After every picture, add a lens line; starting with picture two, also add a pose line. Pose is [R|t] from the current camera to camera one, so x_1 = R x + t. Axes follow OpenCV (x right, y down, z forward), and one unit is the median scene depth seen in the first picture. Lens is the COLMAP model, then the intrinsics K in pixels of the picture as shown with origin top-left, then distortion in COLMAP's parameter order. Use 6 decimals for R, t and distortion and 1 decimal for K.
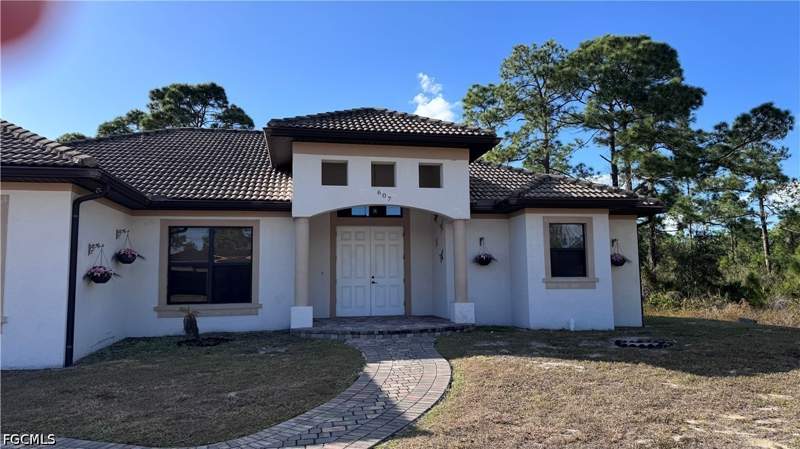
lens RADIAL K [[544.0, 0, 400.0], [0, 544.0, 224.5], [0, 0, 1]] dist [0.005862, -0.001524]
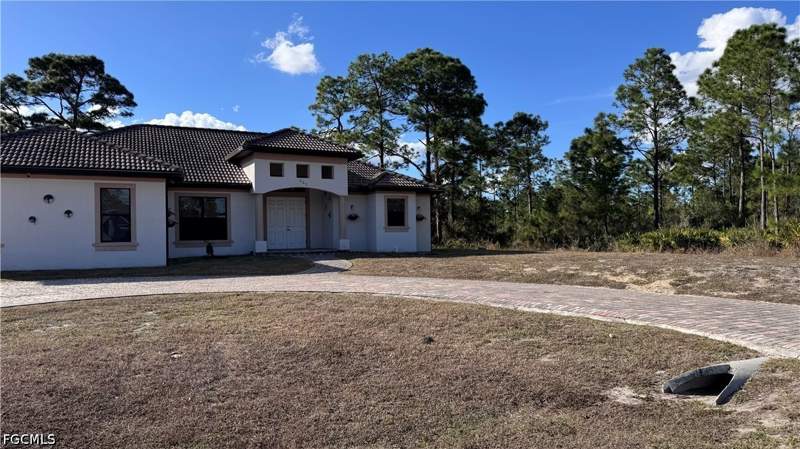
lens RADIAL K [[544.0, 0, 400.0], [0, 544.0, 224.5], [0, 0, 1]] dist [0.005862, -0.001524]
pose [[0.951969, 0.002067, 0.306187, -0.101323], [-0.026758, 0.996713, 0.076463, -0.021774], [-0.305022, -0.080983, 0.948896, -0.317283]]
